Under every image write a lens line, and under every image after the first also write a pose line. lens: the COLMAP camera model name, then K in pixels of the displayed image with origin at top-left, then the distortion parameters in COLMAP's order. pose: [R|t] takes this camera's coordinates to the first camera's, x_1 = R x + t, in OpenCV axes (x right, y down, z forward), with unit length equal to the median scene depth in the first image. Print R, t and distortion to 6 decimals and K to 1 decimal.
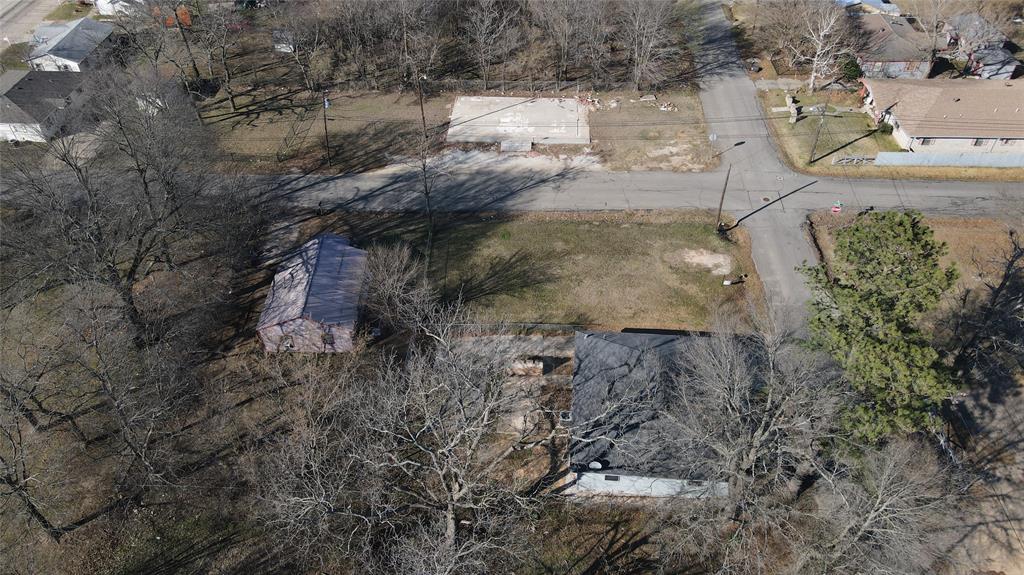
lens RADIAL K [[757.9, 0, 512.7], [0, 757.9, 283.6], [0, 0, 1]] dist [-0.000142, 0.027368]
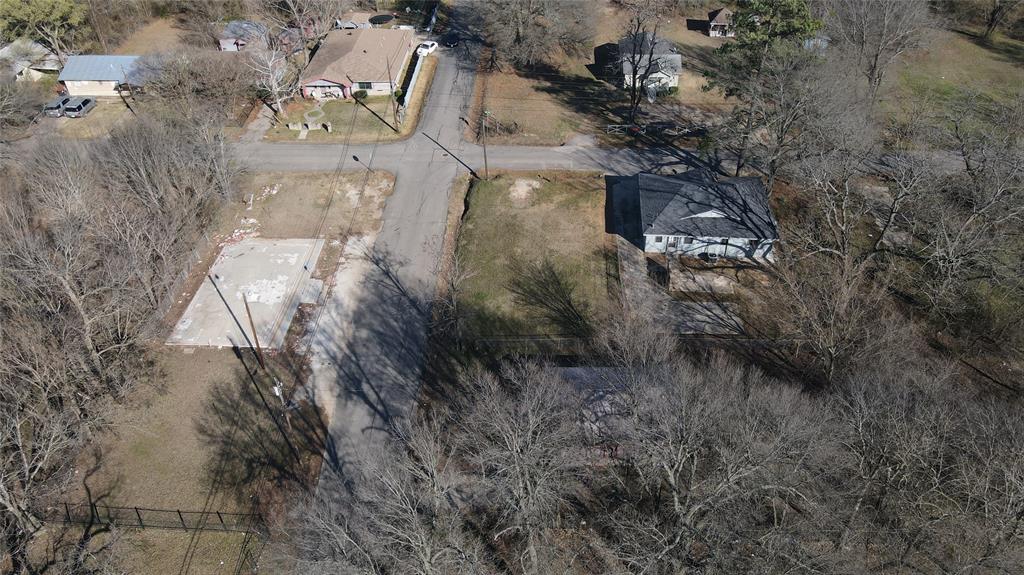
lens RADIAL K [[757.9, 0, 512.7], [0, 757.9, 283.6], [0, 0, 1]] dist [-0.000142, 0.027368]
pose [[-0.002346, -0.619407, 0.785067, -0.678240], [0.679295, 0.575147, 0.455813, -0.434351], [-0.733862, 0.534361, 0.419410, 0.491838]]
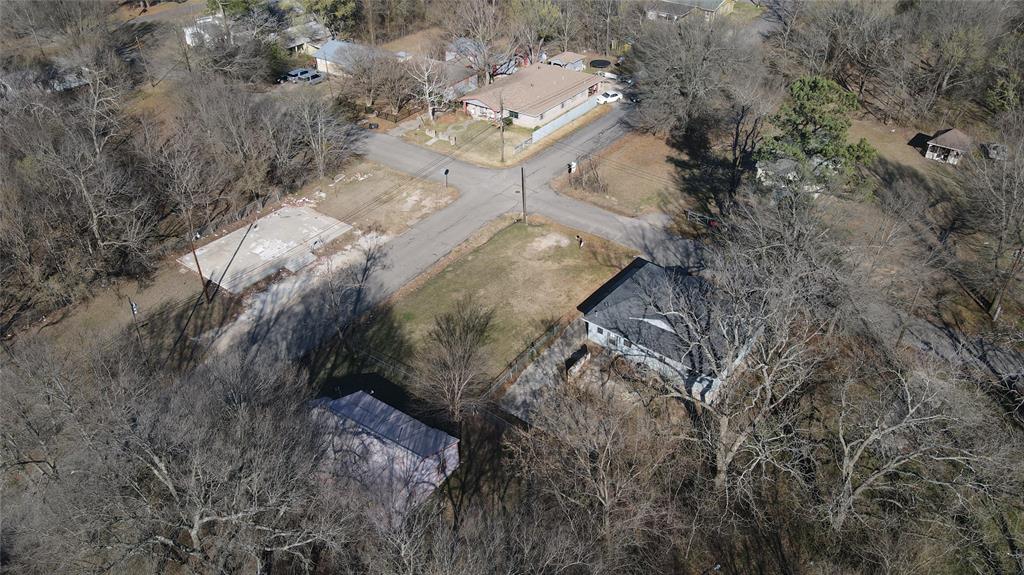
lens RADIAL K [[757.9, 0, 512.7], [0, 757.9, 283.6], [0, 0, 1]] dist [-0.000142, 0.027368]
pose [[0.561155, -0.471850, 0.680046, -0.525784], [0.558056, 0.822458, 0.110170, -0.119181], [-0.611293, 0.317681, 0.724844, 0.158619]]
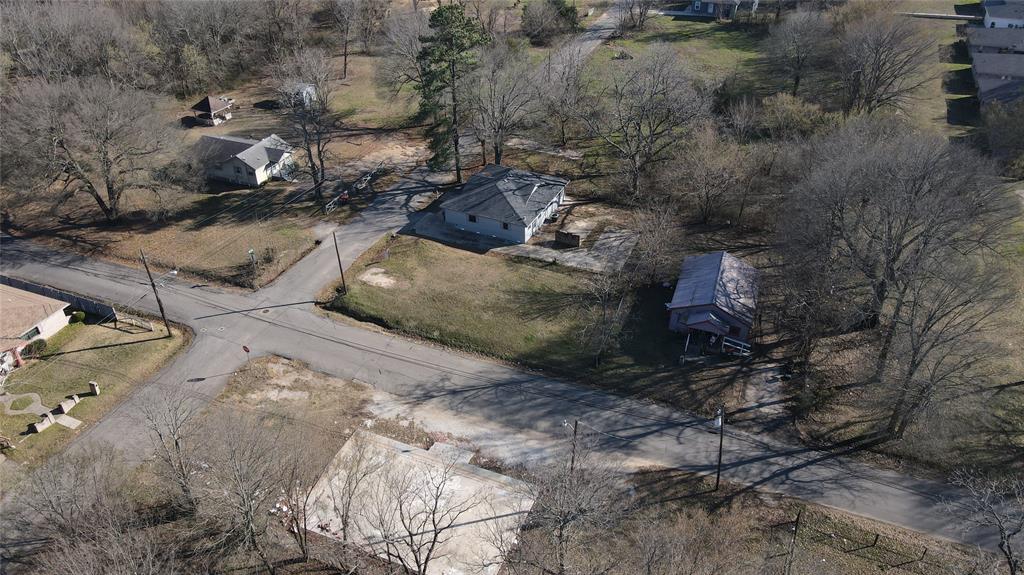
lens RADIAL K [[757.9, 0, 512.7], [0, 757.9, 283.6], [0, 0, 1]] dist [-0.000142, 0.027368]
pose [[-0.939576, -0.174360, 0.294609, -0.237794], [0.241500, 0.272366, 0.931394, -0.900053], [-0.242640, 0.946264, -0.213801, 1.022093]]
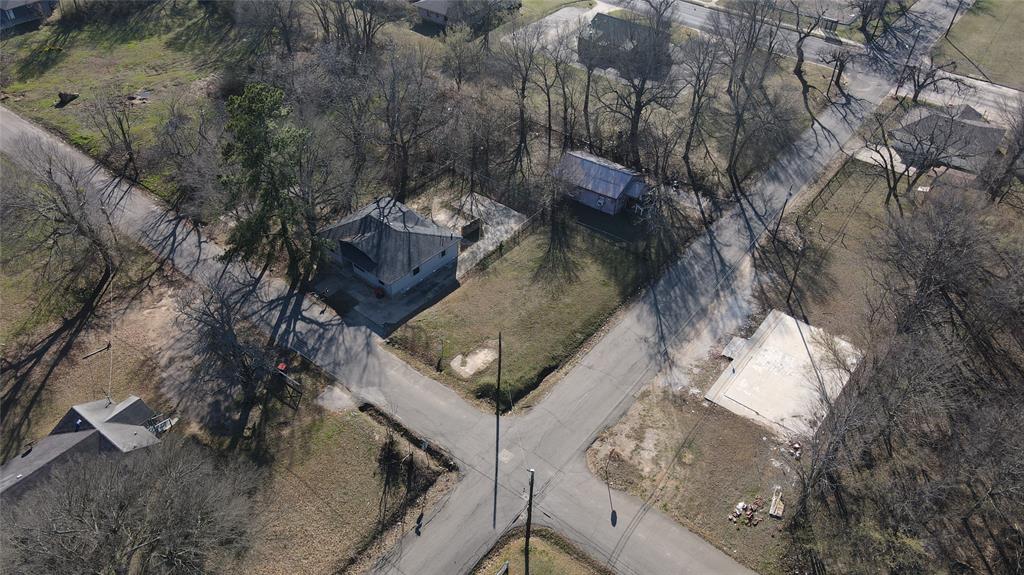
lens RADIAL K [[757.9, 0, 512.7], [0, 757.9, 283.6], [0, 0, 1]] dist [-0.000142, 0.027368]
pose [[-0.573351, 0.524338, -0.629554, 0.720633], [-0.557950, 0.312804, 0.768665, -0.788623], [0.599968, 0.791974, 0.113208, 0.696213]]
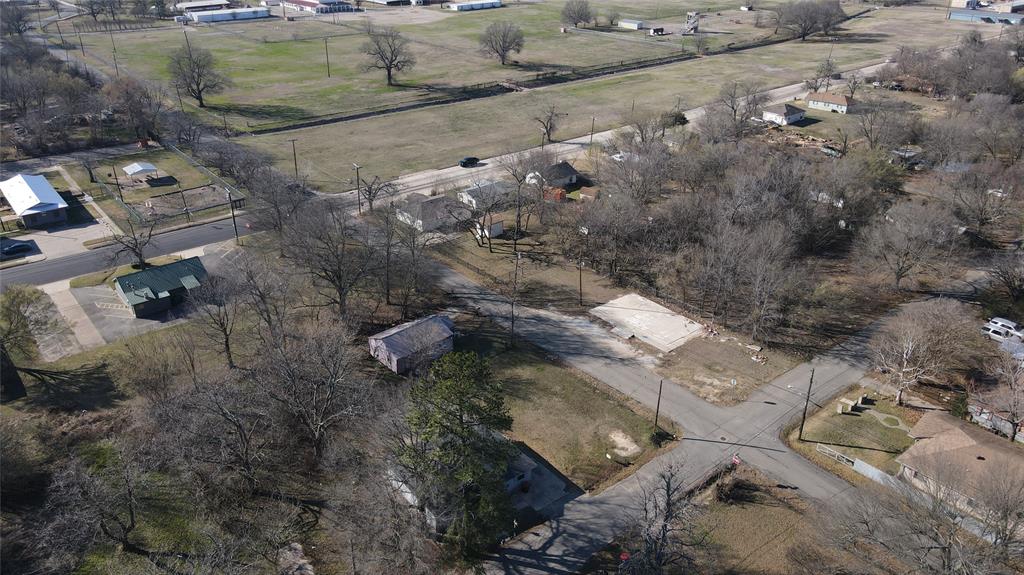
lens RADIAL K [[757.9, 0, 512.7], [0, 757.9, 283.6], [0, 0, 1]] dist [-0.000142, 0.027368]
pose [[0.669293, 0.329937, -0.665724, 0.764570], [-0.494803, 0.866333, -0.068096, -0.071987], [0.554271, 0.374978, 0.743085, -0.141351]]
